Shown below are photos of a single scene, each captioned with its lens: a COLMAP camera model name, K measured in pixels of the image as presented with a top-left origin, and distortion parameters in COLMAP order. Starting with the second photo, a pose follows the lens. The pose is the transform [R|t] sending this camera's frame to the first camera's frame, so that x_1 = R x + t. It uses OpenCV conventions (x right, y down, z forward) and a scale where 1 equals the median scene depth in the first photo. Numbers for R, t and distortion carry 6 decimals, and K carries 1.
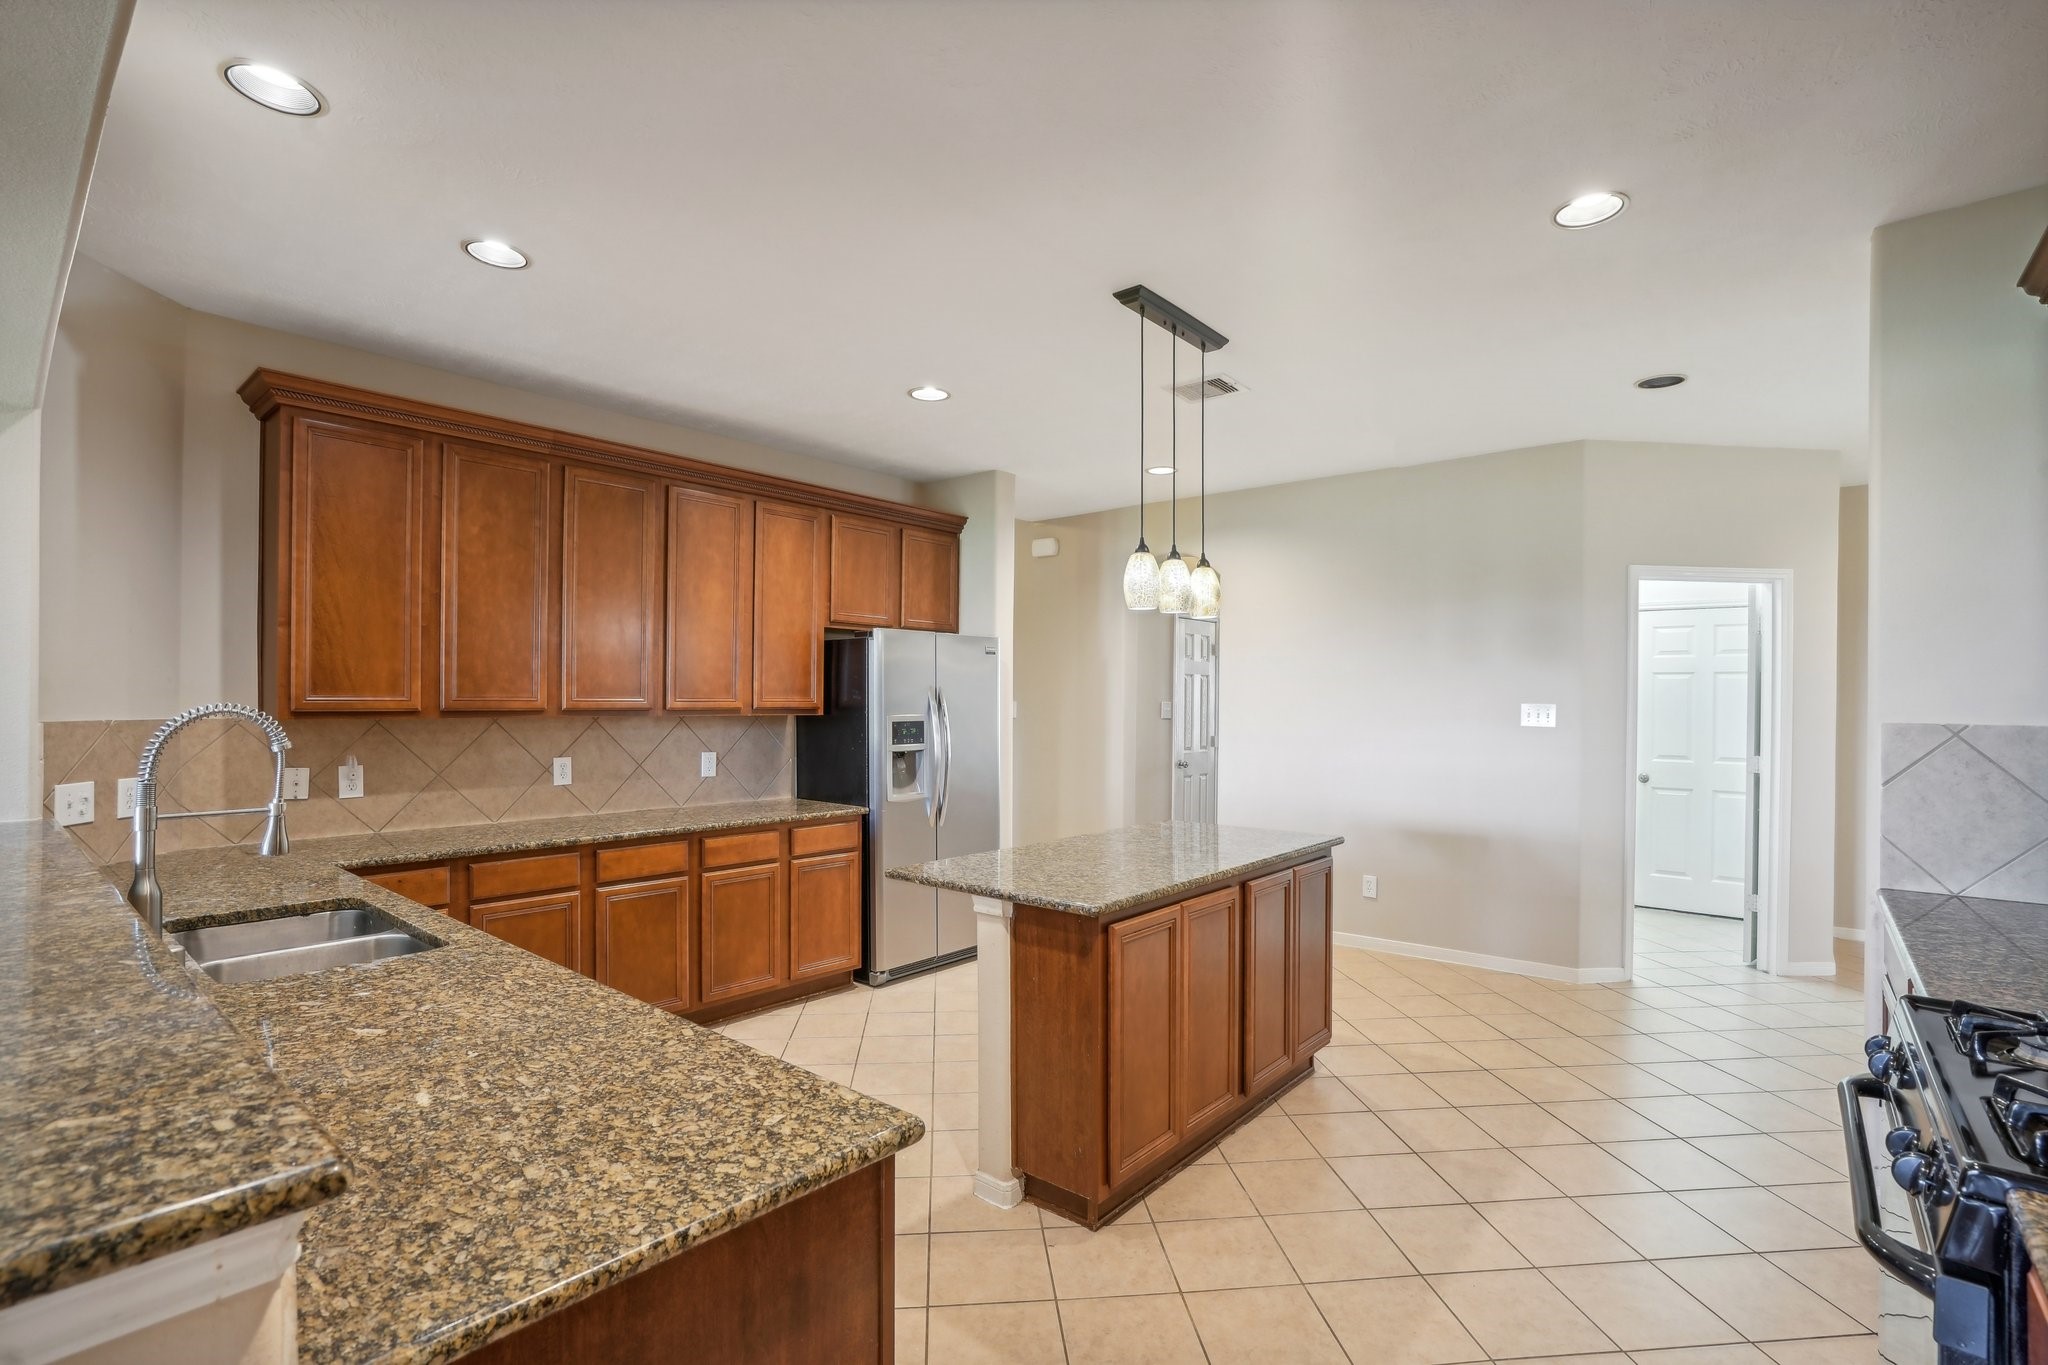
lens RADIAL K [[942.7, 0, 1017.4], [0, 942.7, 711.5], [0, 0, 1]] dist [-0.044155, 0.015075]
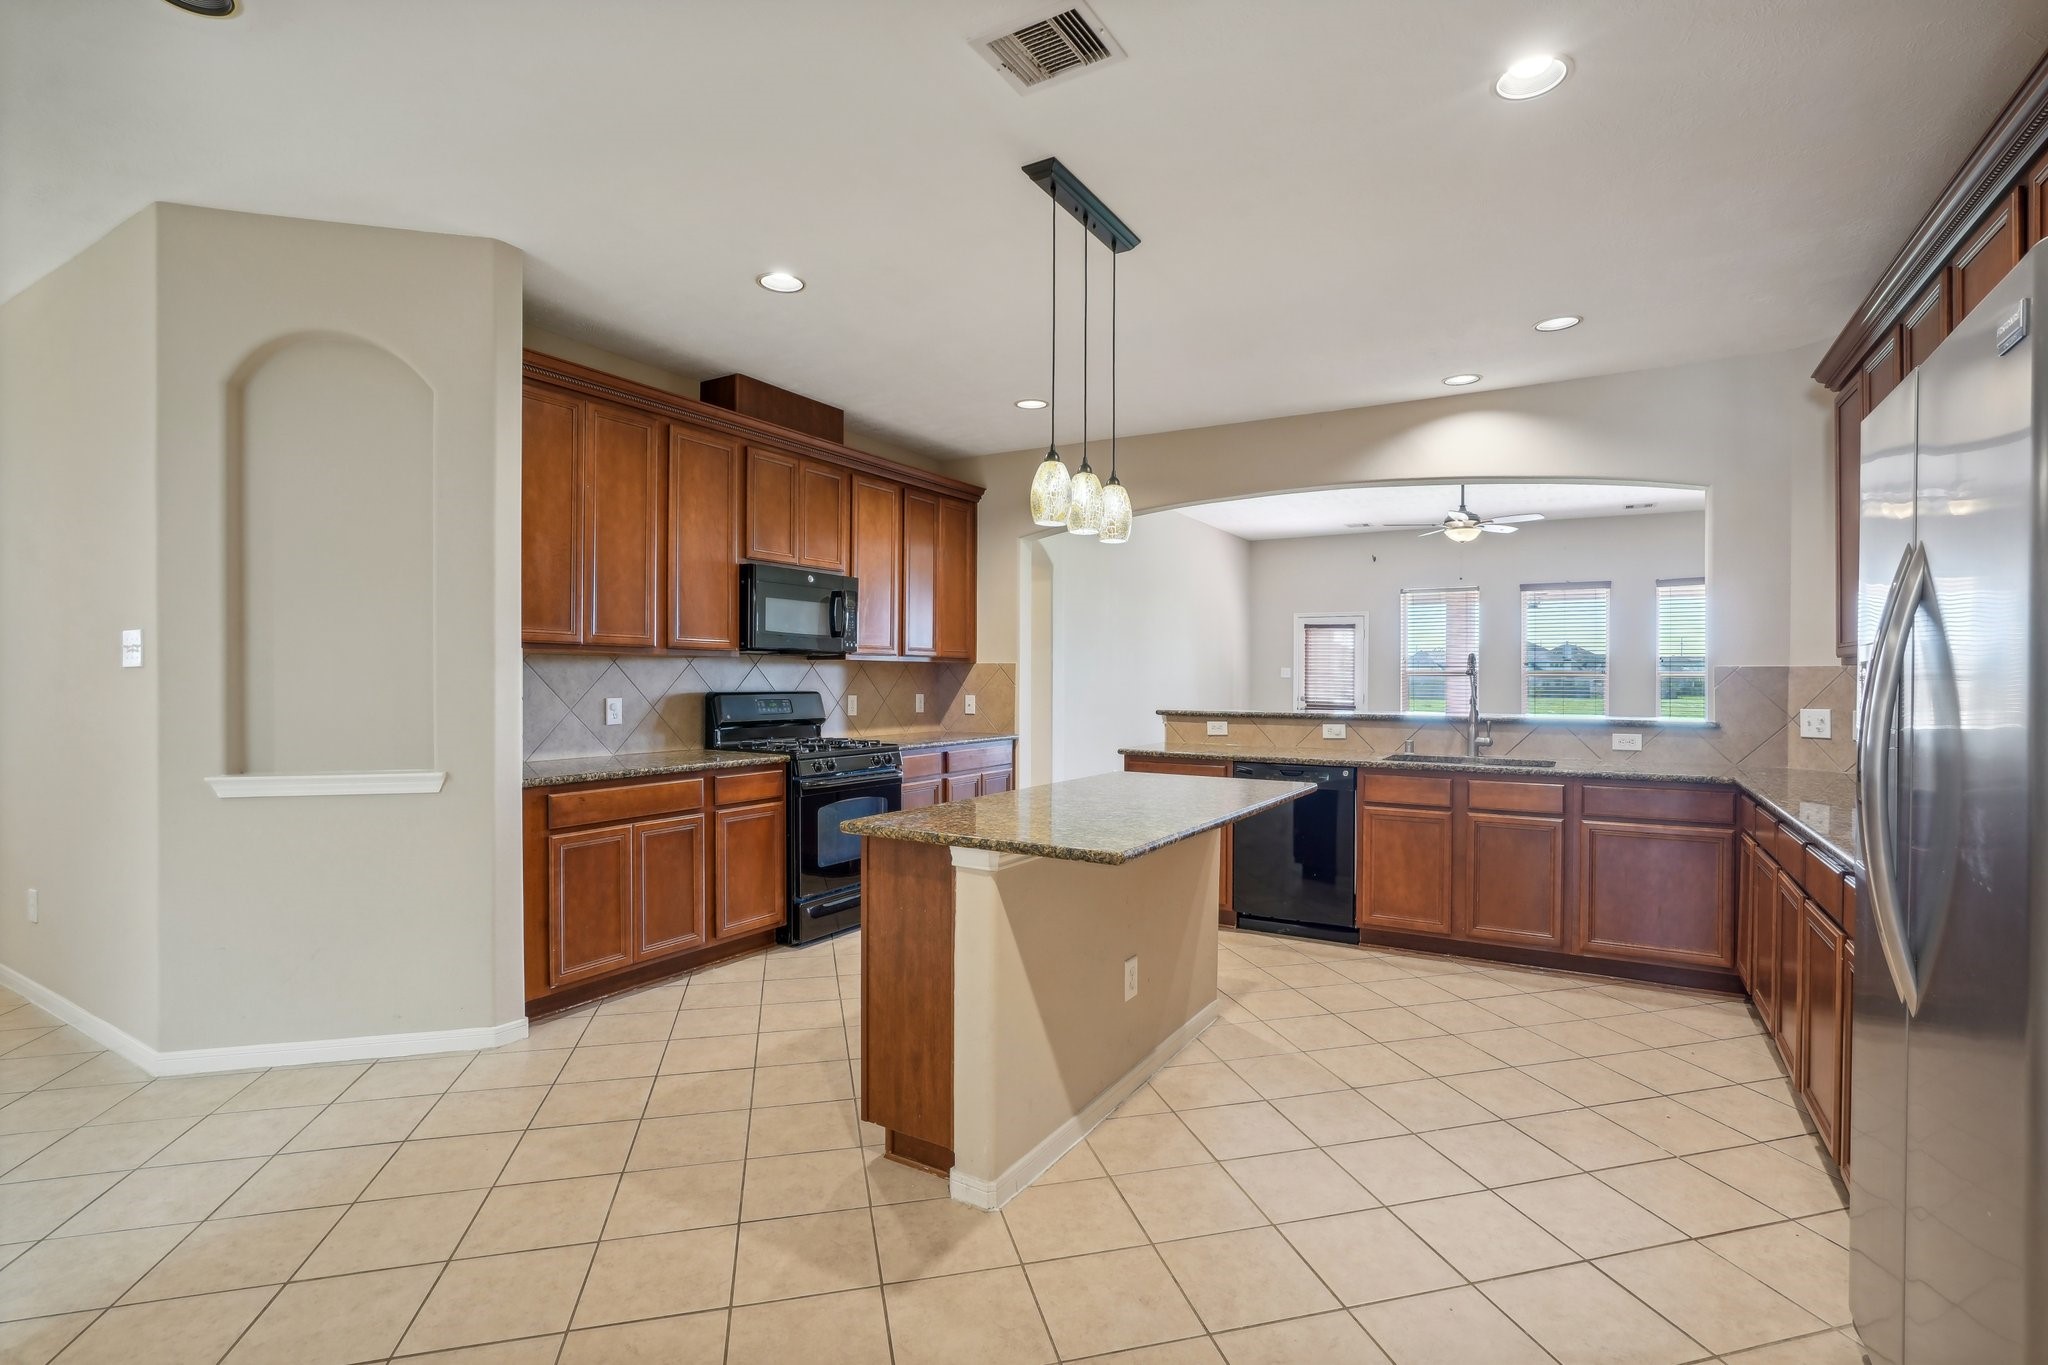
lens RADIAL K [[942.7, 0, 1039.0], [0, 942.7, 684.2], [0, 0, 1]] dist [-0.044155, 0.015075]
pose [[-0.985392, -0.008544, -0.170086, 0.293523], [-0.011338, 0.999816, 0.015462, 0.020467], [0.169922, 0.017165, -0.985308, 1.532923]]
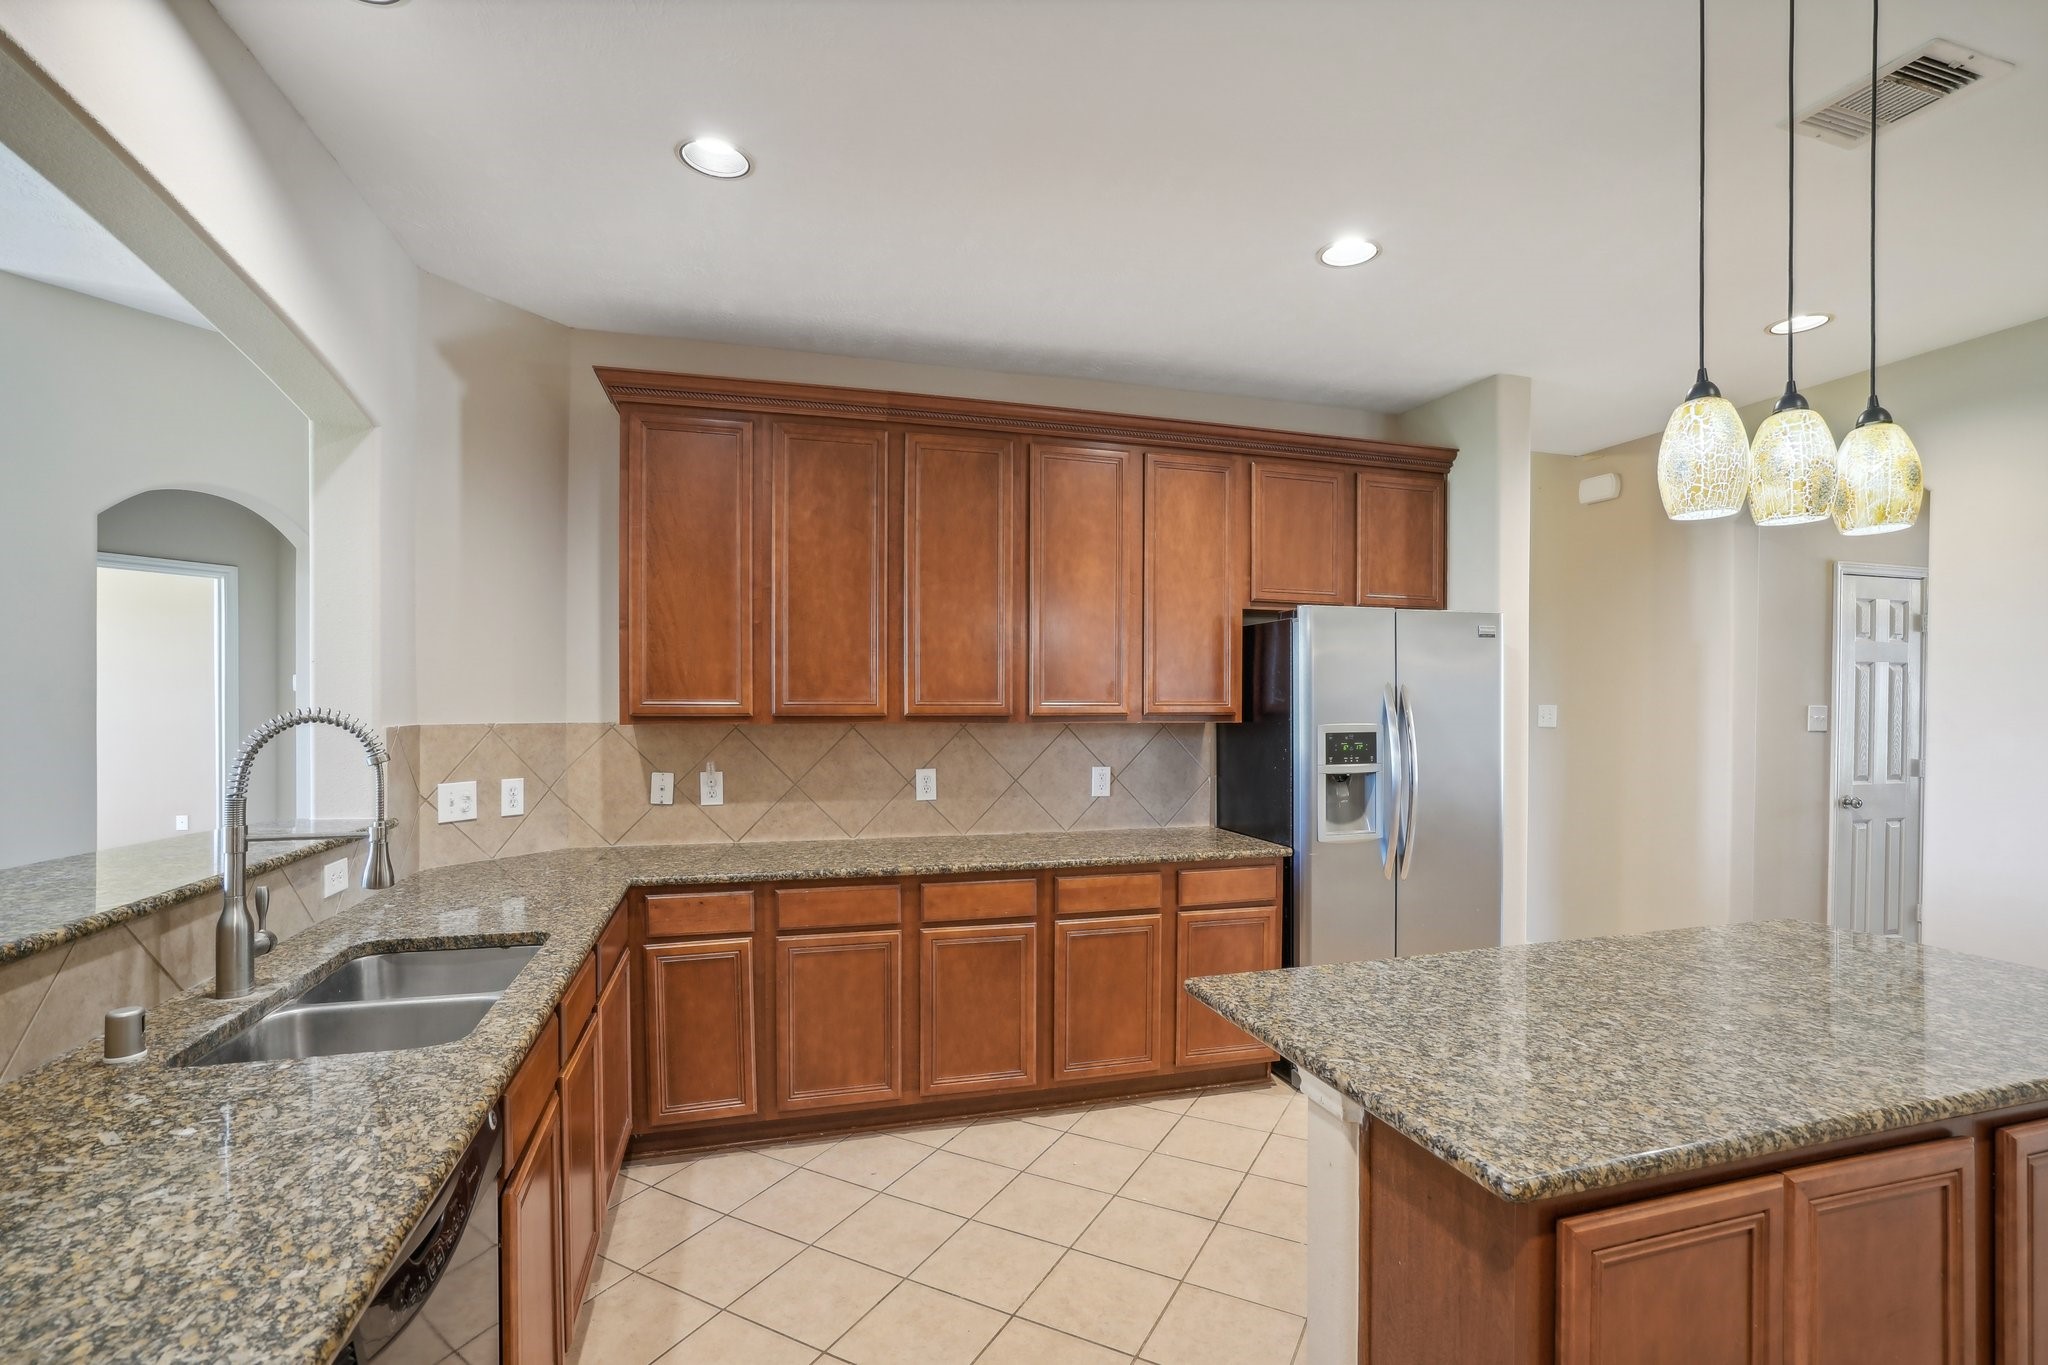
lens RADIAL K [[942.7, 0, 1017.9], [0, 942.7, 713.3], [0, 0, 1]] dist [-0.044155, 0.015075]
pose [[0.839397, 0.002850, -0.543511, 0.072489], [-0.004255, 0.999990, -0.001328, -0.002643], [0.543501, 0.003428, 0.839401, 0.310239]]
